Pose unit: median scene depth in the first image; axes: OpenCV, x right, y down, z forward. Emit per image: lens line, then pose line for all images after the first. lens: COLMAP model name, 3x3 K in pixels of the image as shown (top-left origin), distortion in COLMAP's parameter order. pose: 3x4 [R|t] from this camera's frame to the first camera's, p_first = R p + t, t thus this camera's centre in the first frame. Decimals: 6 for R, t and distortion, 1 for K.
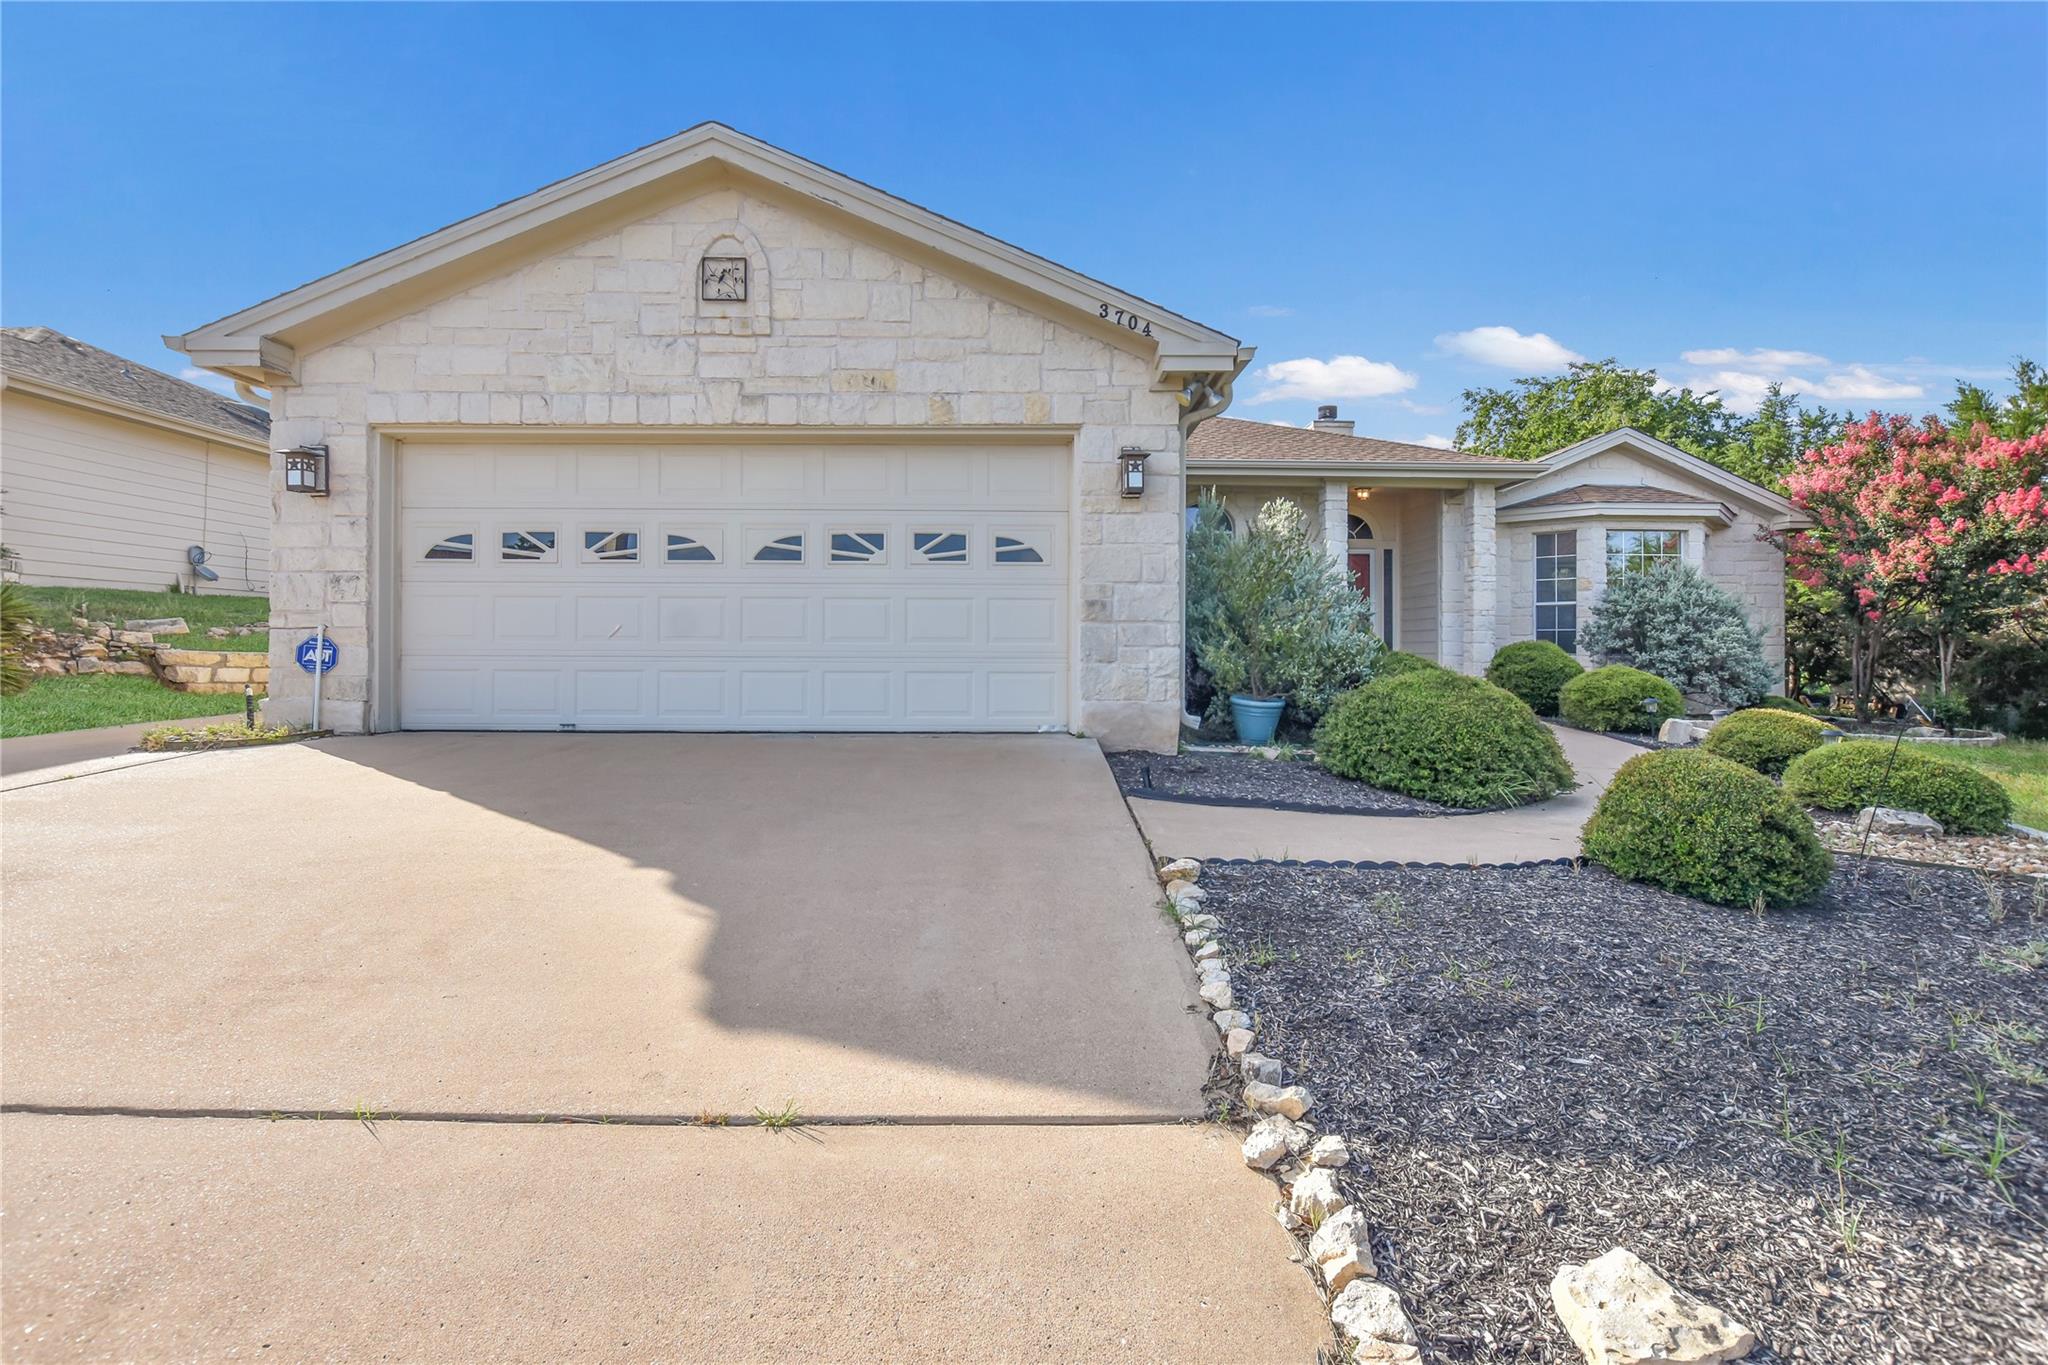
lens RADIAL K [[934.0, 0, 1033.1], [0, 934.0, 638.5], [0, 0, 1]] dist [-0.026270, 0.000236]
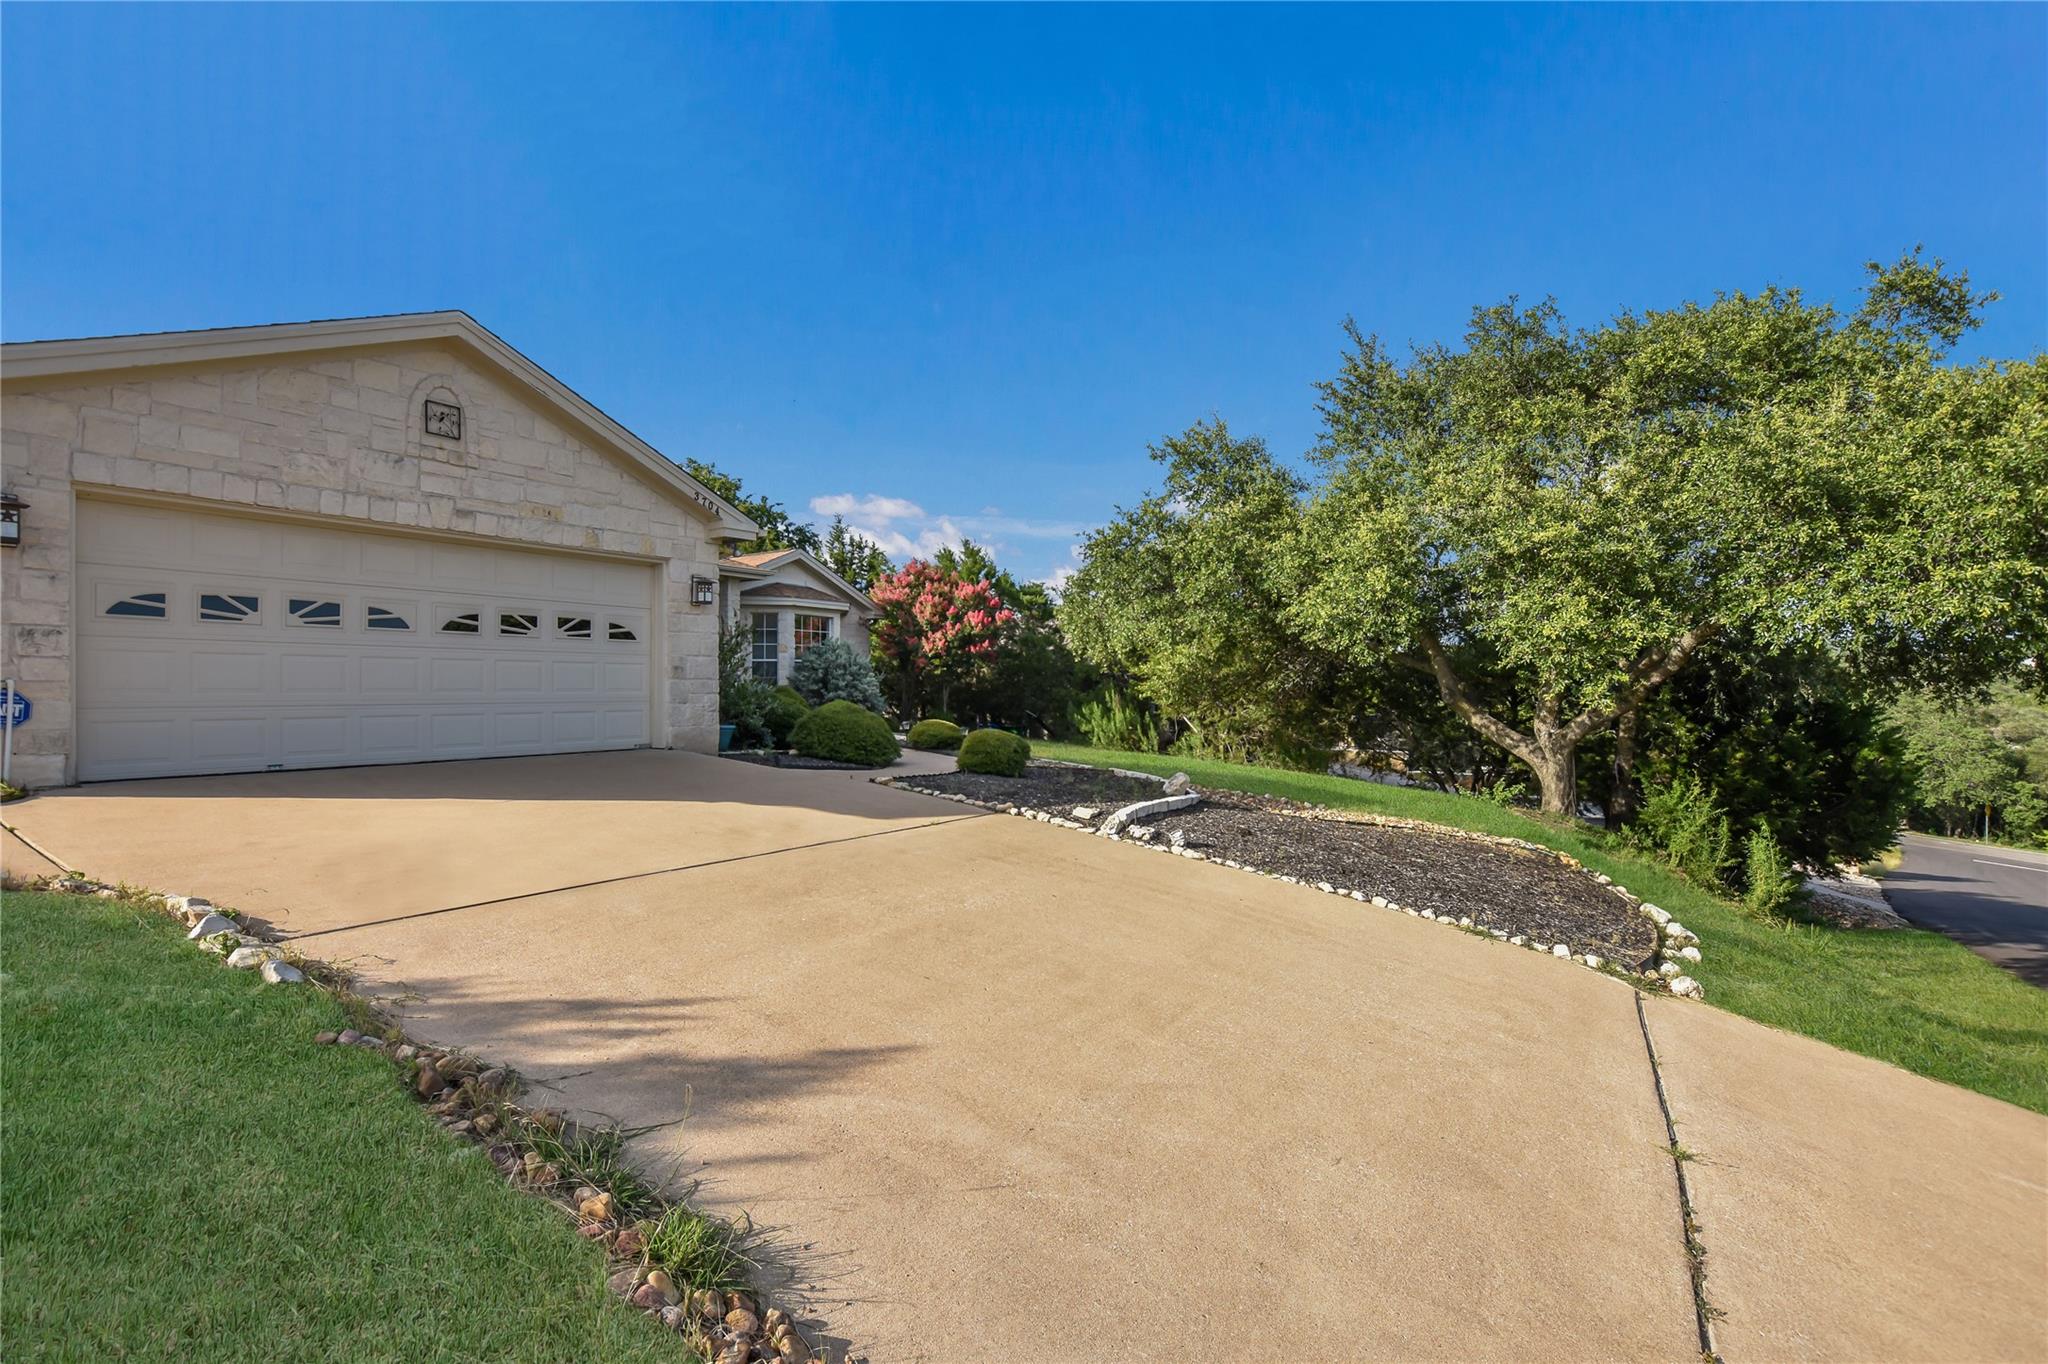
lens RADIAL K [[934.0, 0, 1033.1], [0, 934.0, 638.0], [0, 0, 1]] dist [-0.026270, 0.000236]
pose [[0.552174, 0.039980, 0.832770, -0.947228], [-0.008558, 0.999069, -0.042289, -0.026052], [-0.833685, 0.016224, 0.552002, -0.427302]]
